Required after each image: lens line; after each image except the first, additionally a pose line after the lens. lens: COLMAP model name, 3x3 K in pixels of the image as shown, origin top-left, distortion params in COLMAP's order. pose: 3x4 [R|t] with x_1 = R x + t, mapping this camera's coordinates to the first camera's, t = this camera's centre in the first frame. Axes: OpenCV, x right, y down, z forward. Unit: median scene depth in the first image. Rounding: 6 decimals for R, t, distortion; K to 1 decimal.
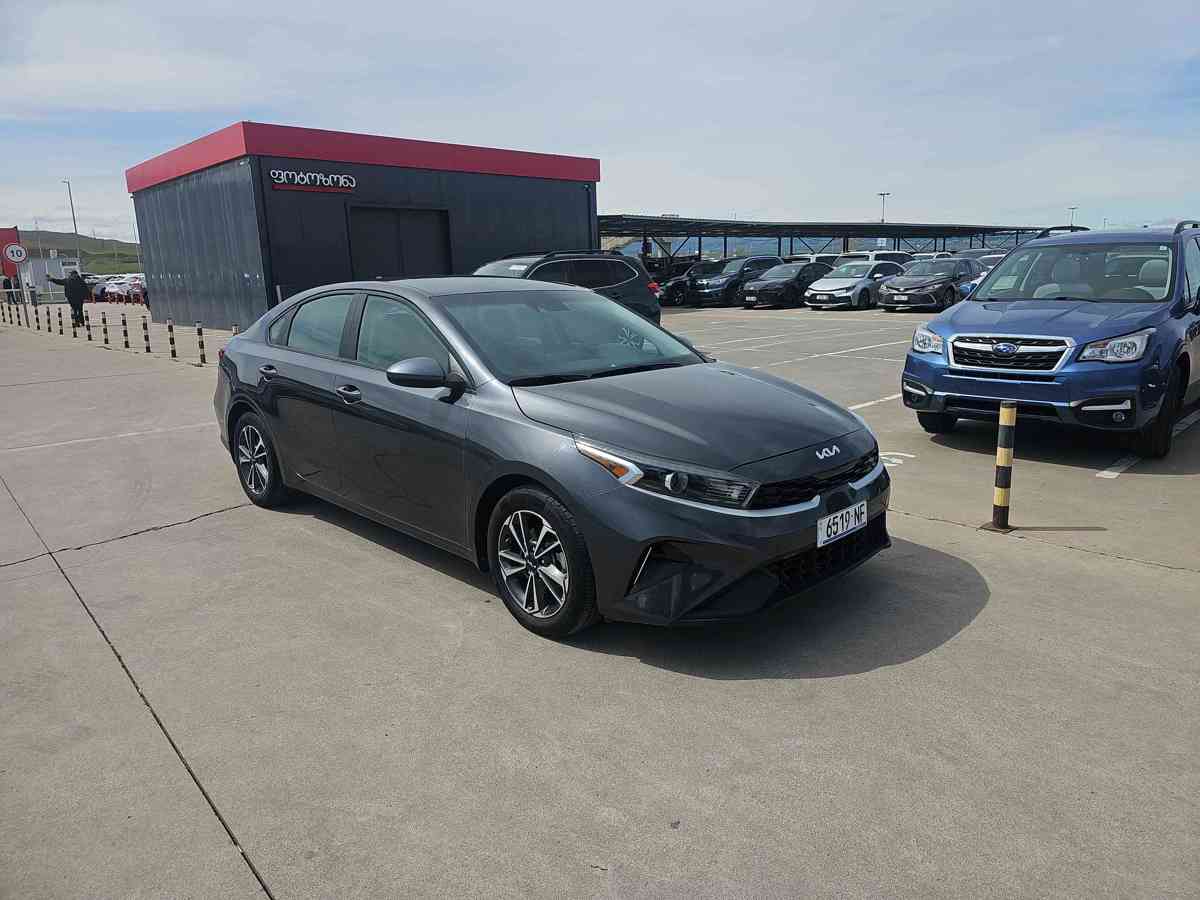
lens RADIAL K [[781.8, 0, 600.0], [0, 781.8, 450.0], [0, 0, 1]] dist [0.066704, -0.061354]
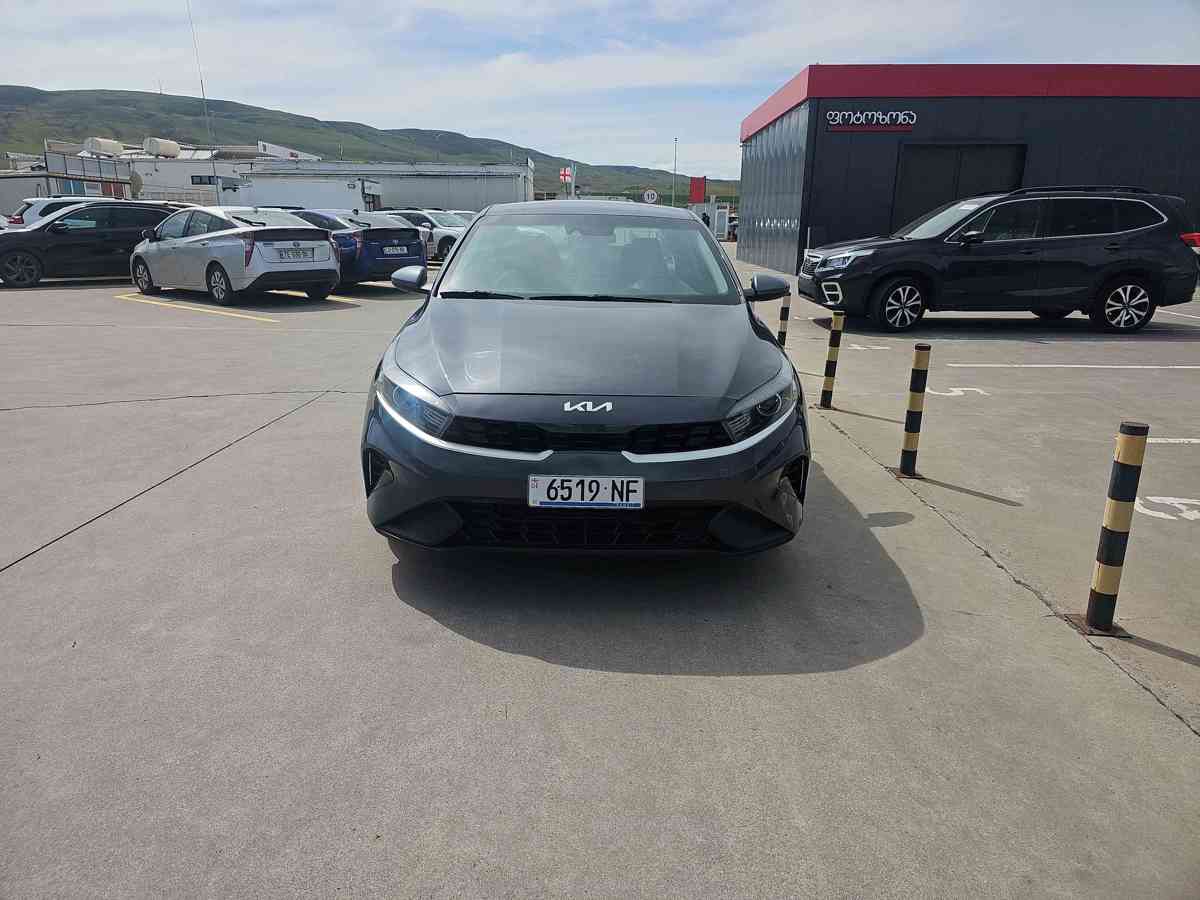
lens RADIAL K [[781.8, 0, 600.0], [0, 781.8, 450.0], [0, 0, 1]] dist [0.066704, -0.061354]
pose [[0.709936, 0.225432, -0.667212, 0.864057], [-0.184727, 0.973821, 0.132471, -0.063855], [0.679608, 0.029206, 0.732994, 0.396614]]
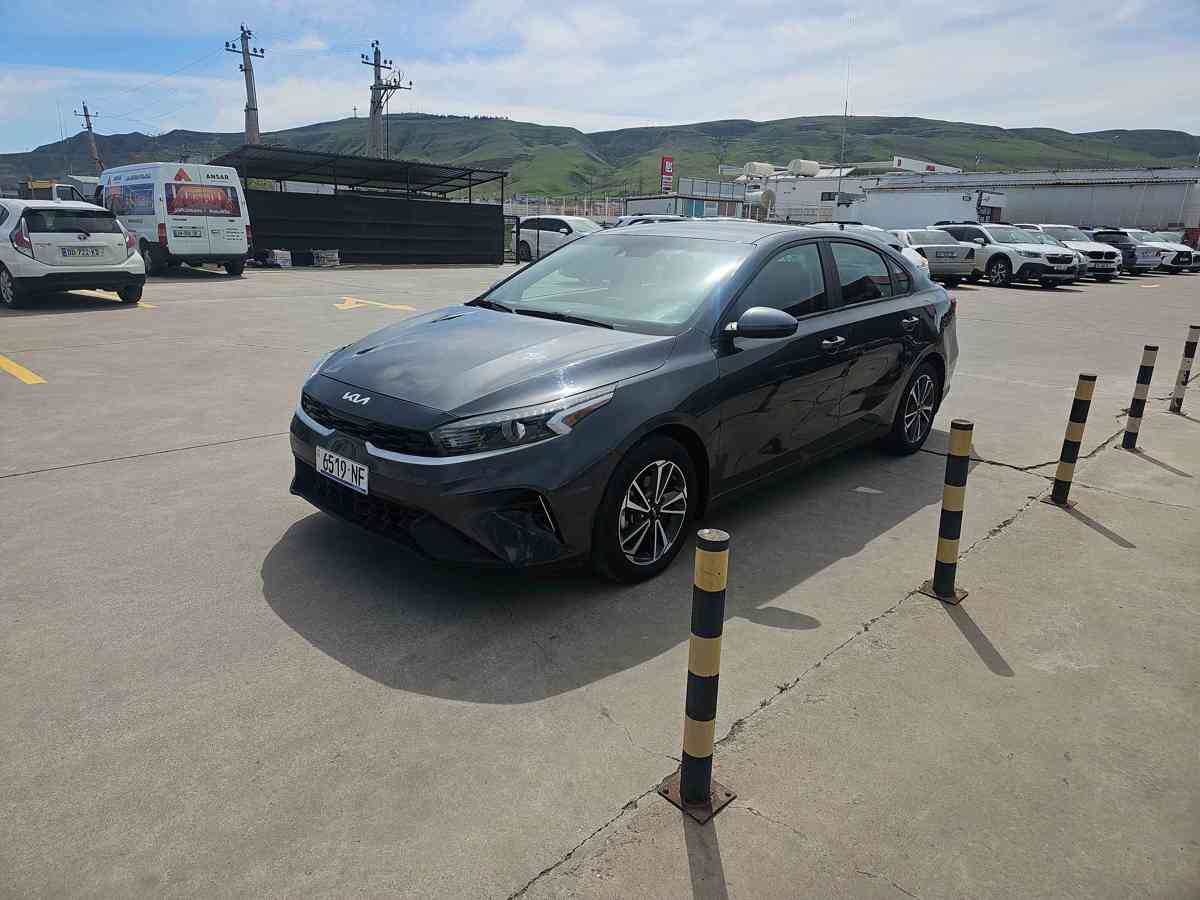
lens RADIAL K [[796.5, 0, 600.0], [0, 796.5, 450.0], [0, 0, 1]] dist [0.058819, -0.061186]
pose [[0.017517, 0.296010, -0.955024, 1.263234], [-0.248756, 0.926427, 0.282584, -0.293441], [0.968408, 0.232618, 0.089863, 1.215788]]
